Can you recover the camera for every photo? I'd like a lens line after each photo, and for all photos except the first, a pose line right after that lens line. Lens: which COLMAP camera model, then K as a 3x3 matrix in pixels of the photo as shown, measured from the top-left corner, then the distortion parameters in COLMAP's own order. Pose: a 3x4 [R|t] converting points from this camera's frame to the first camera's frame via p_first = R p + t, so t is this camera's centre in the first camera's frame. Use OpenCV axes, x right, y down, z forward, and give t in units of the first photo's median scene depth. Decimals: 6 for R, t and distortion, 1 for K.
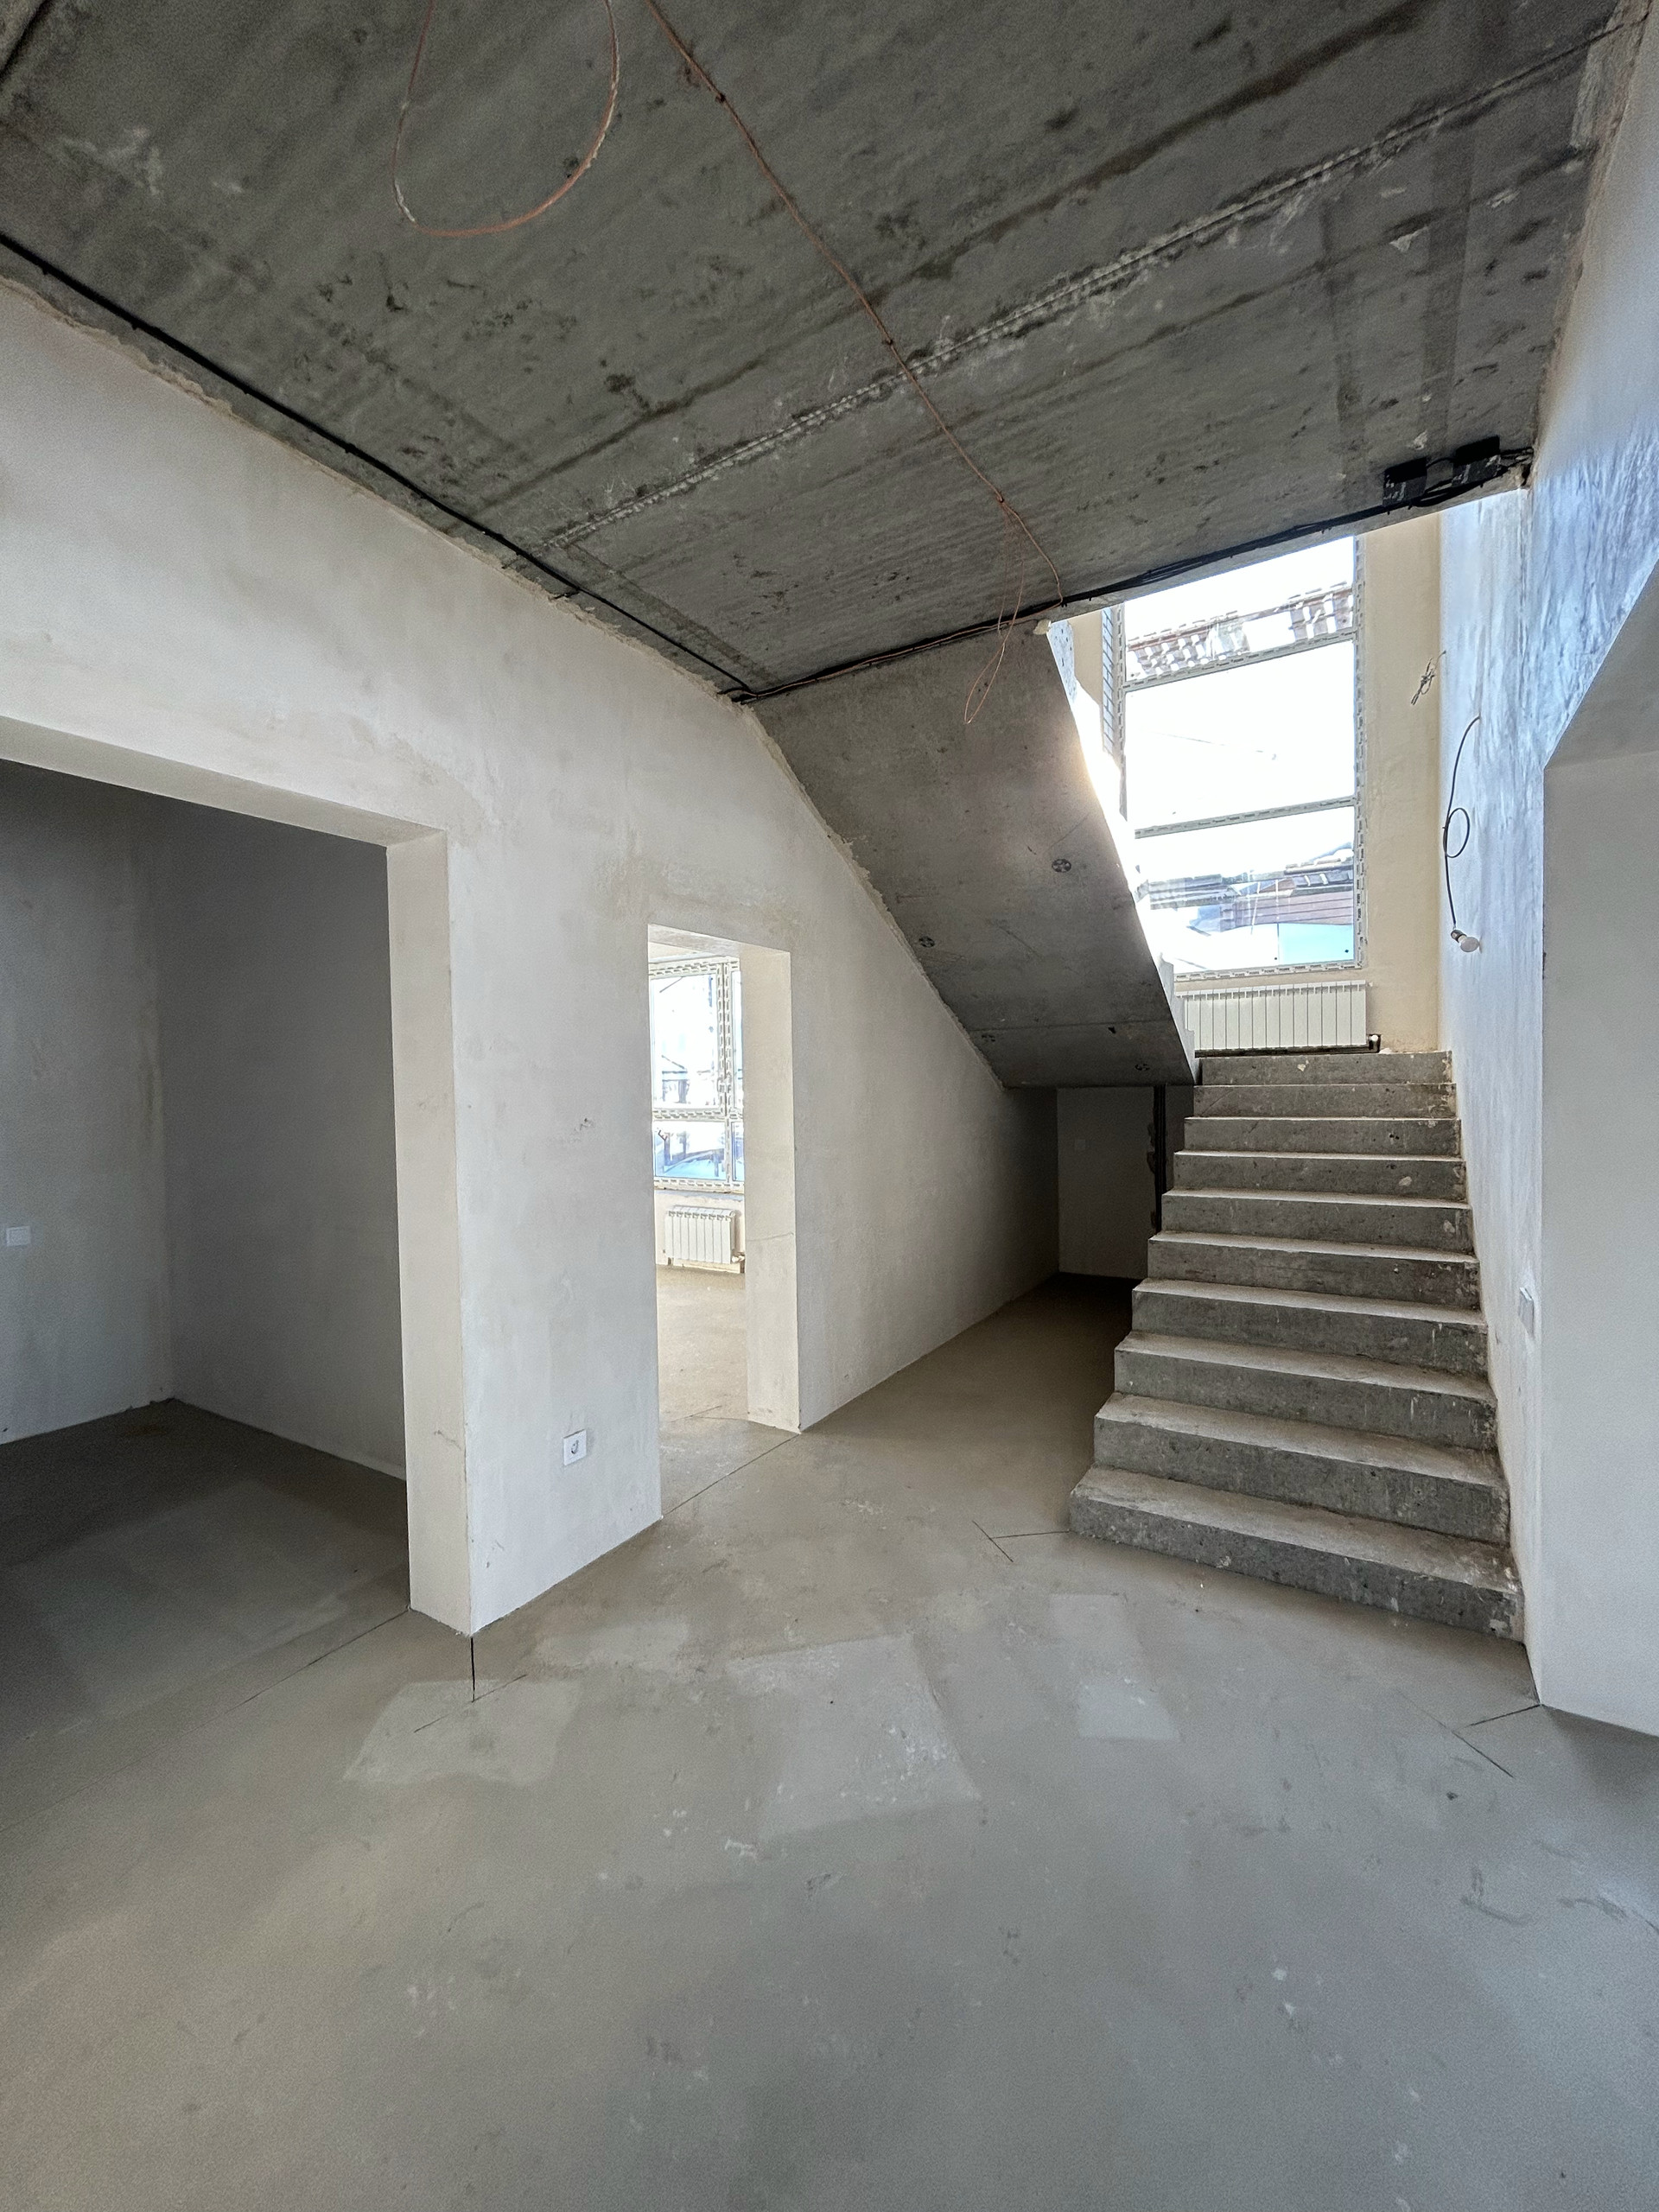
lens RADIAL K [[889.6, 0, 831.3], [0, 889.6, 1107.7], [0, 0, 1]] dist [-0.006008, -0.000568]
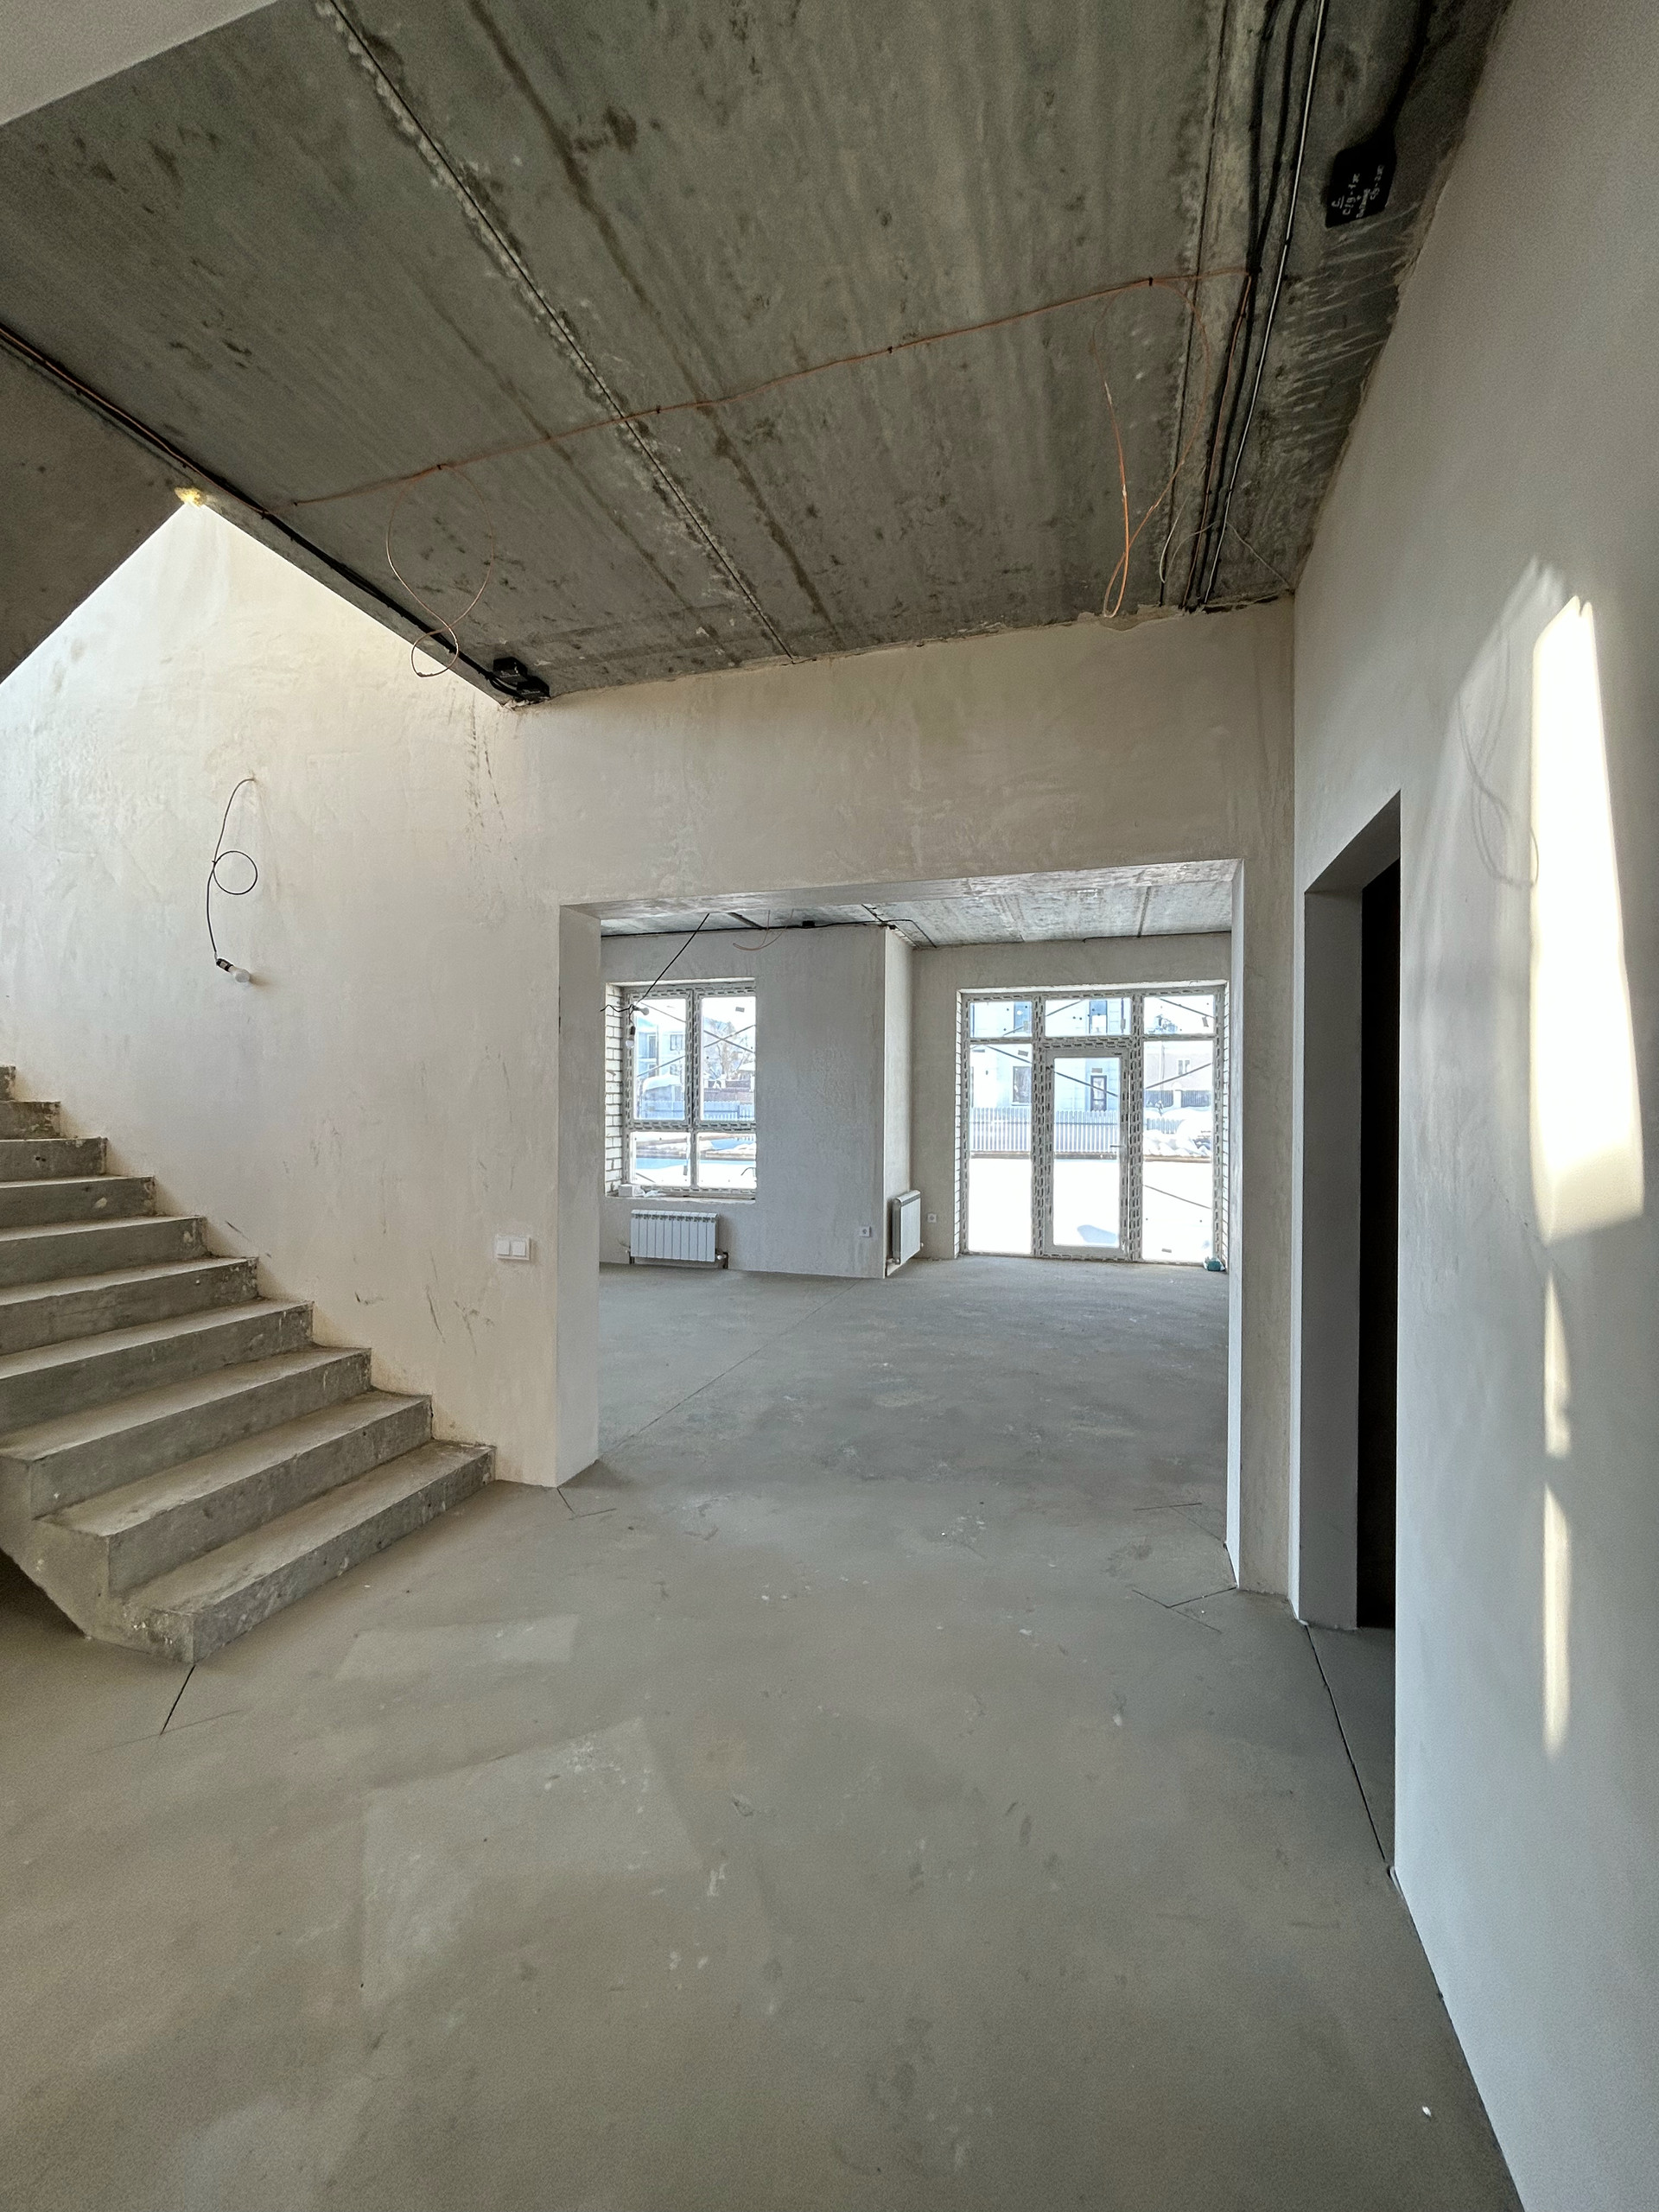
lens RADIAL K [[889.6, 0, 831.3], [0, 889.6, 1107.7], [0, 0, 1]] dist [-0.006008, -0.000568]
pose [[-0.252555, 0.017935, 0.967416, -0.704723], [0.024820, 0.999619, -0.012053, 0.018652], [-0.967264, 0.020967, -0.252904, 0.733002]]
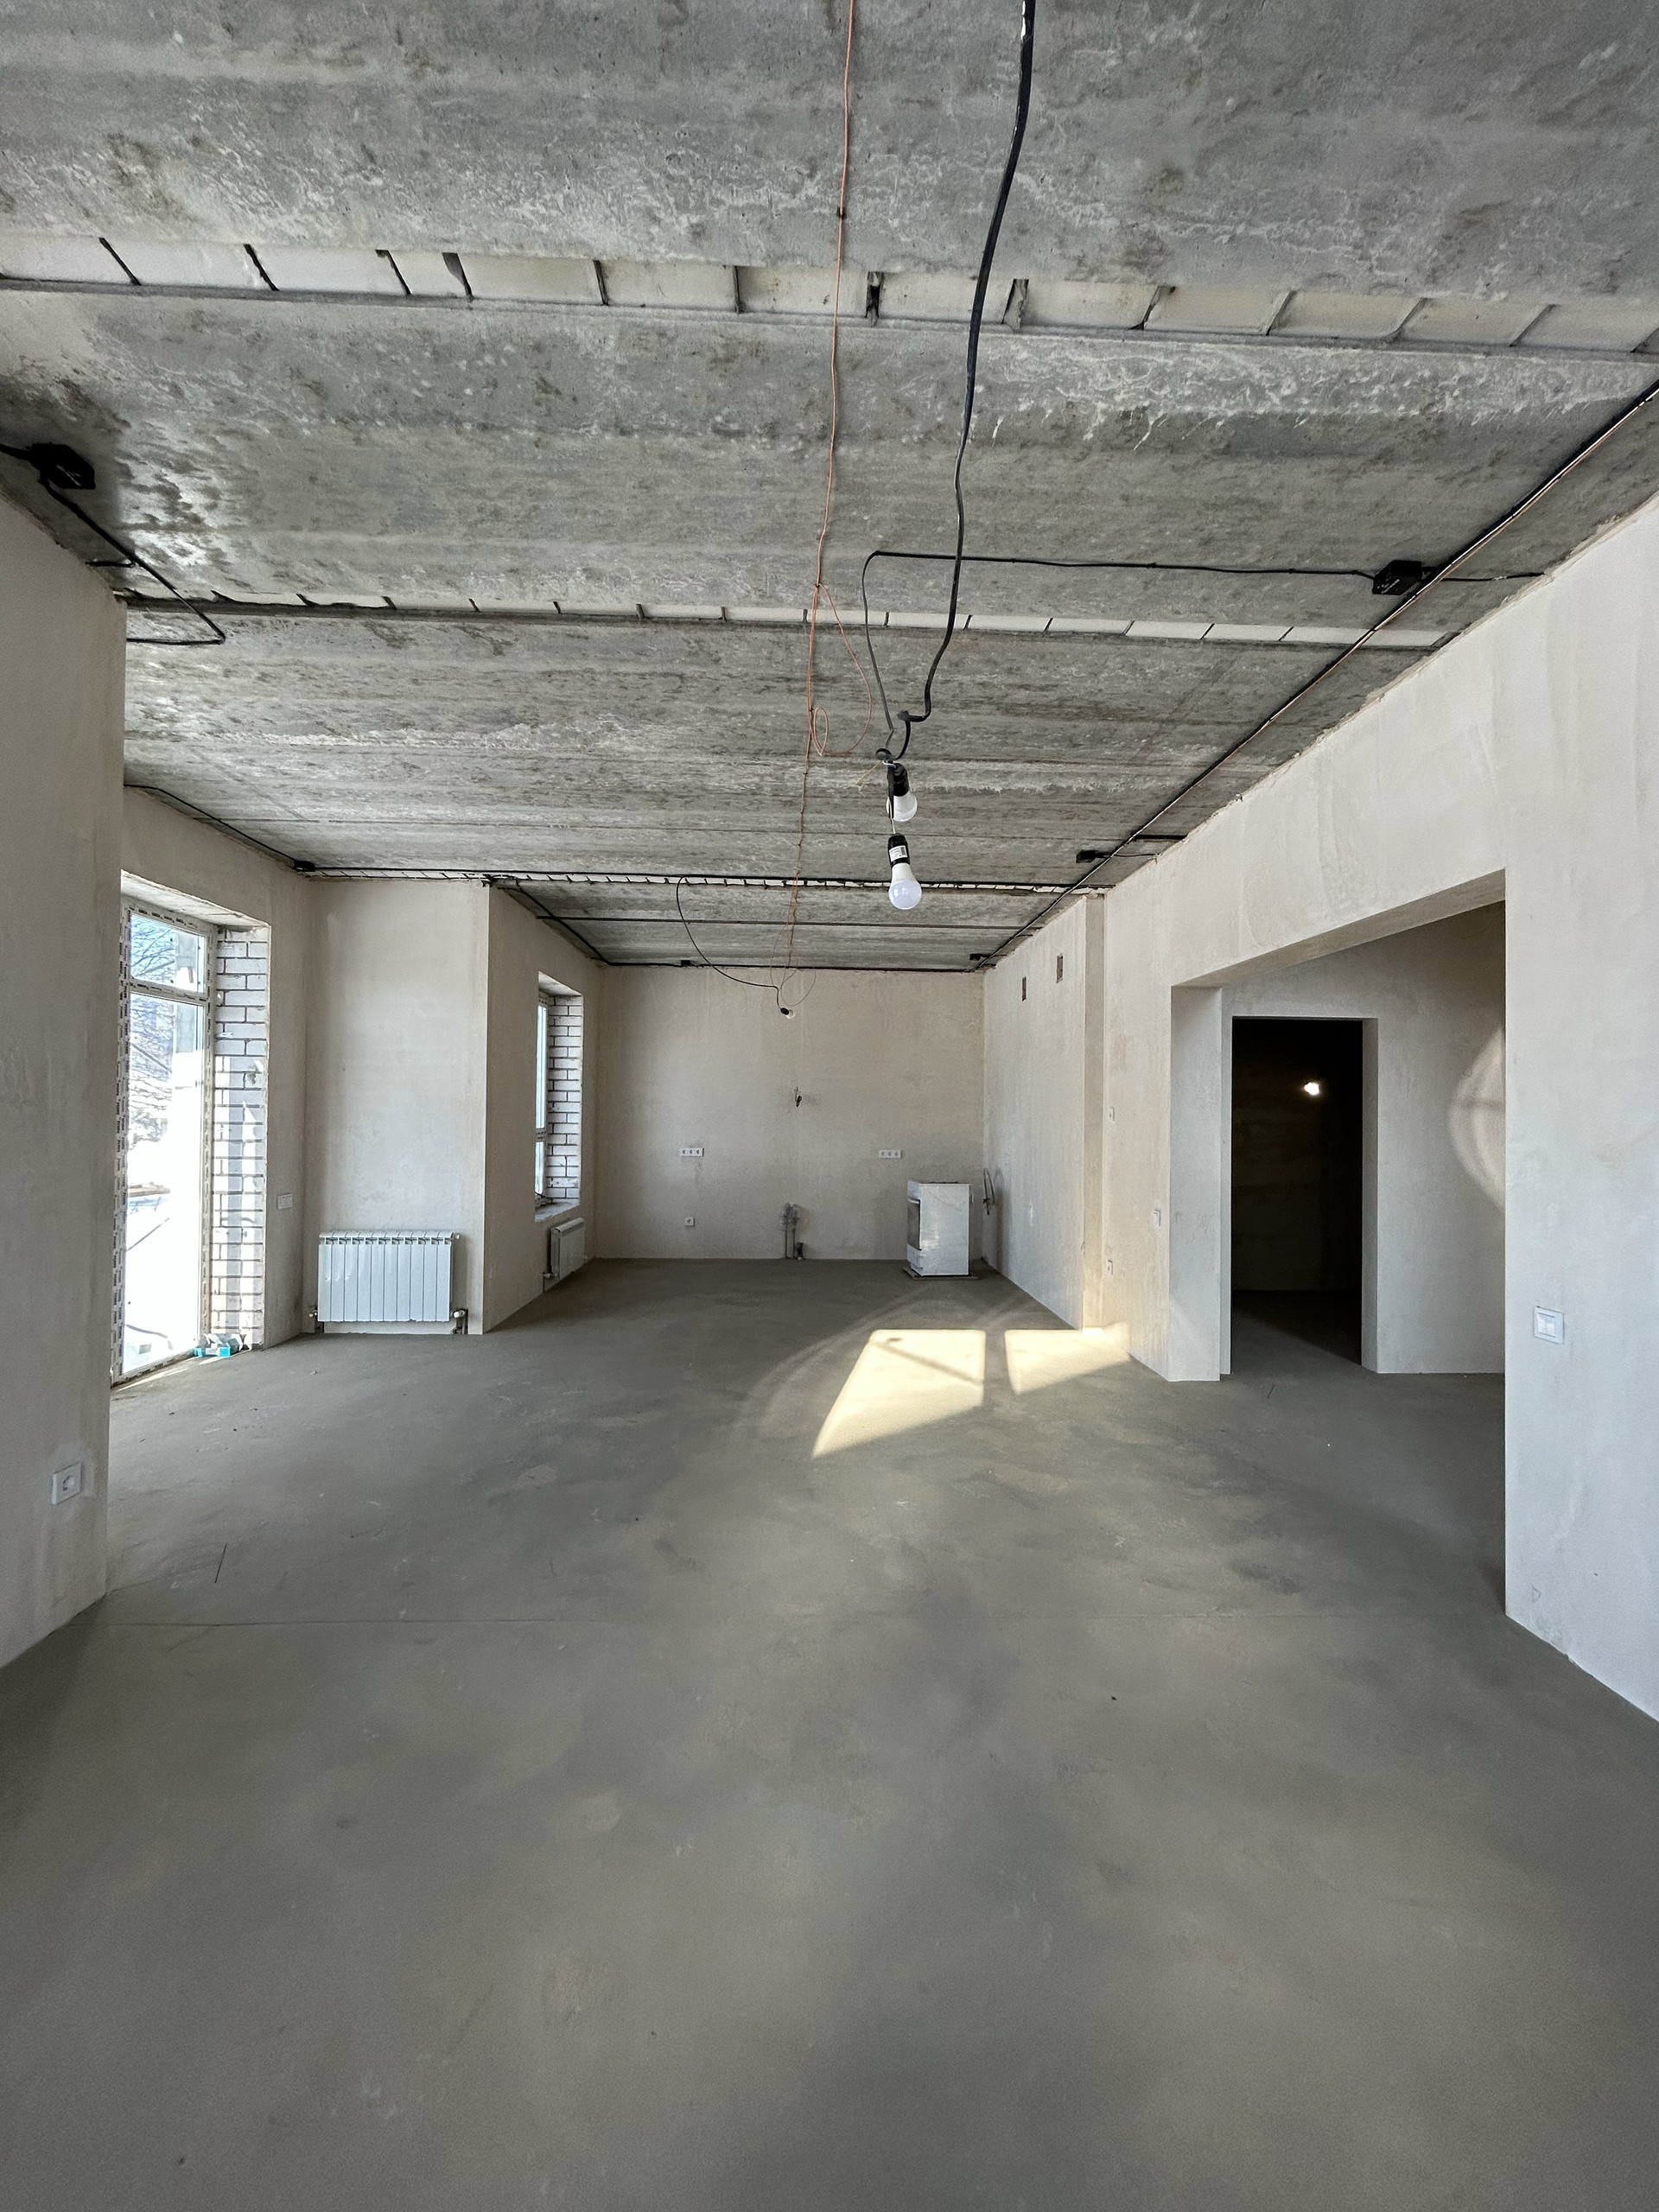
lens RADIAL K [[889.6, 0, 831.3], [0, 889.6, 1107.7], [0, 0, 1]] dist [-0.006008, -0.000568]
pose [[-0.827955, 0.002749, -0.560788, 1.914741], [-0.008557, 0.999810, 0.017534, -0.032927], [0.560730, 0.019316, -0.827774, 1.124743]]
